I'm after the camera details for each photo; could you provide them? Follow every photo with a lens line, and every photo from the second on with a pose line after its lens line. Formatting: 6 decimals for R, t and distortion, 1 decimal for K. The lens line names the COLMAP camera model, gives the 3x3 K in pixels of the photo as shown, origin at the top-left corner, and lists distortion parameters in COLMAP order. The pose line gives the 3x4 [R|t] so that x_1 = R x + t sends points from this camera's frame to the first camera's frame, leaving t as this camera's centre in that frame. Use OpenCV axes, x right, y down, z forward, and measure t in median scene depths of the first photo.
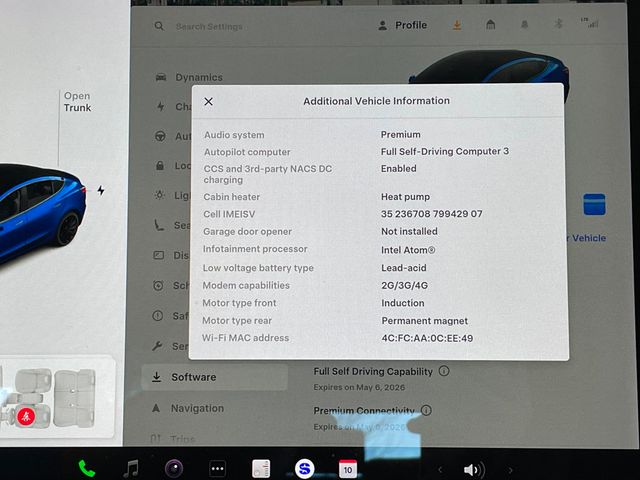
lens RADIAL K [[995.0, 0, 318.3], [0, 995.0, 244.6], [0, 0, 1]] dist [0.057954, 0.000000]
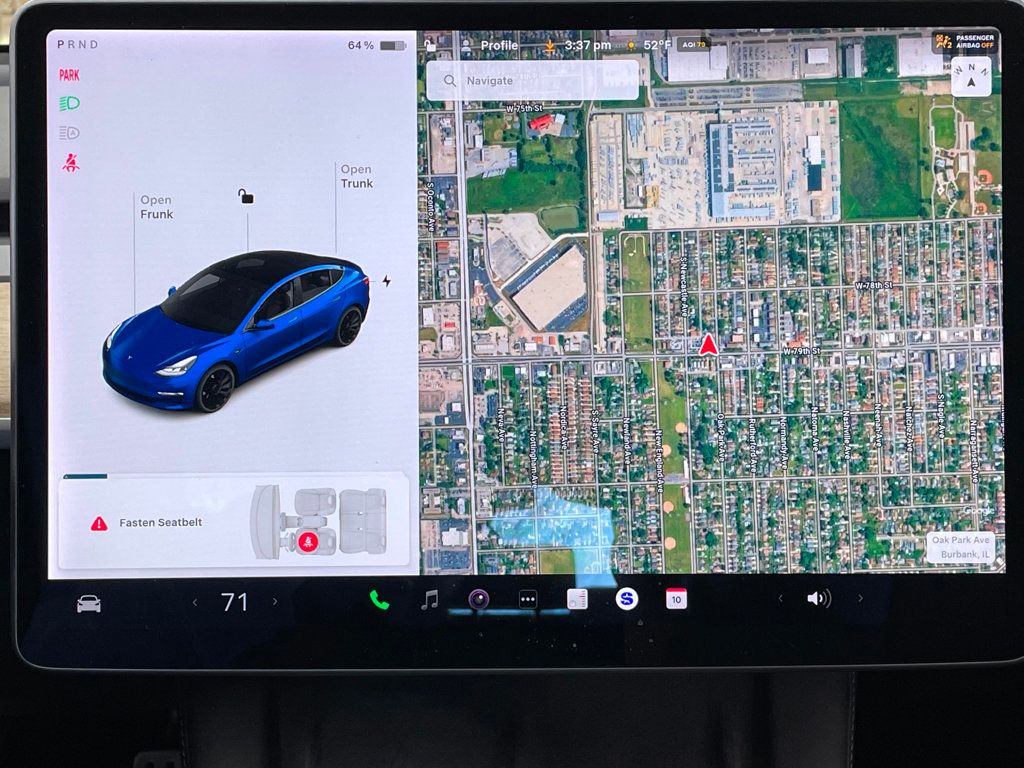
lens RADIAL K [[1592.0, 0, 509.2], [0, 1592.0, 387.3], [0, 0, 1]] dist [0.057954, 0.000000]
pose [[0.999732, -0.006765, 0.022132, -0.146297], [0.004914, 0.996566, 0.082650, -0.077296], [-0.022615, -0.082520, 0.996333, -0.379816]]
